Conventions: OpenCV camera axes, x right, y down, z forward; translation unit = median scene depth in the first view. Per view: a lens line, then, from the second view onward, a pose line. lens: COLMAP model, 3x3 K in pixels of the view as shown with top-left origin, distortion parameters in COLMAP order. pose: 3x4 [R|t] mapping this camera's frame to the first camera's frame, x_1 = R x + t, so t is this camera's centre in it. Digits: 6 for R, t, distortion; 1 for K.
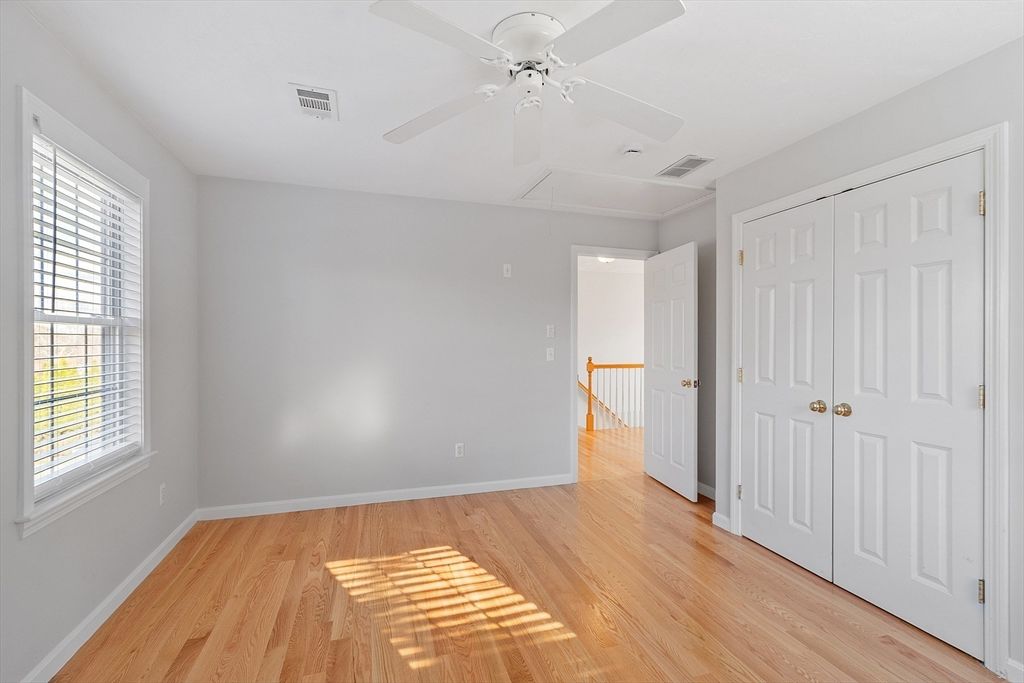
lens RADIAL K [[451.8, 0, 513.3], [0, 451.8, 342.0], [0, 0, 1]] dist [-0.003377, -0.000160]
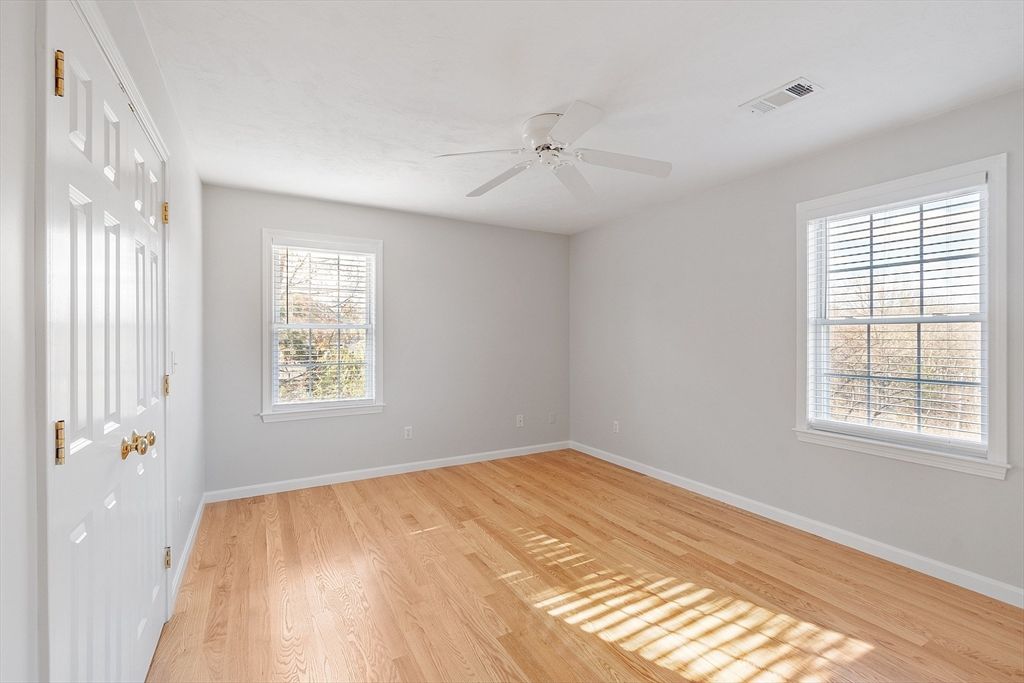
lens RADIAL K [[451.8, 0, 512.1], [0, 451.8, 336.8], [0, 0, 1]] dist [-0.003377, -0.000160]
pose [[-0.979236, 0.000392, -0.202722, 0.338570], [-0.001226, 0.999968, 0.007858, -0.008970], [0.202718, 0.007943, -0.979205, 1.828898]]
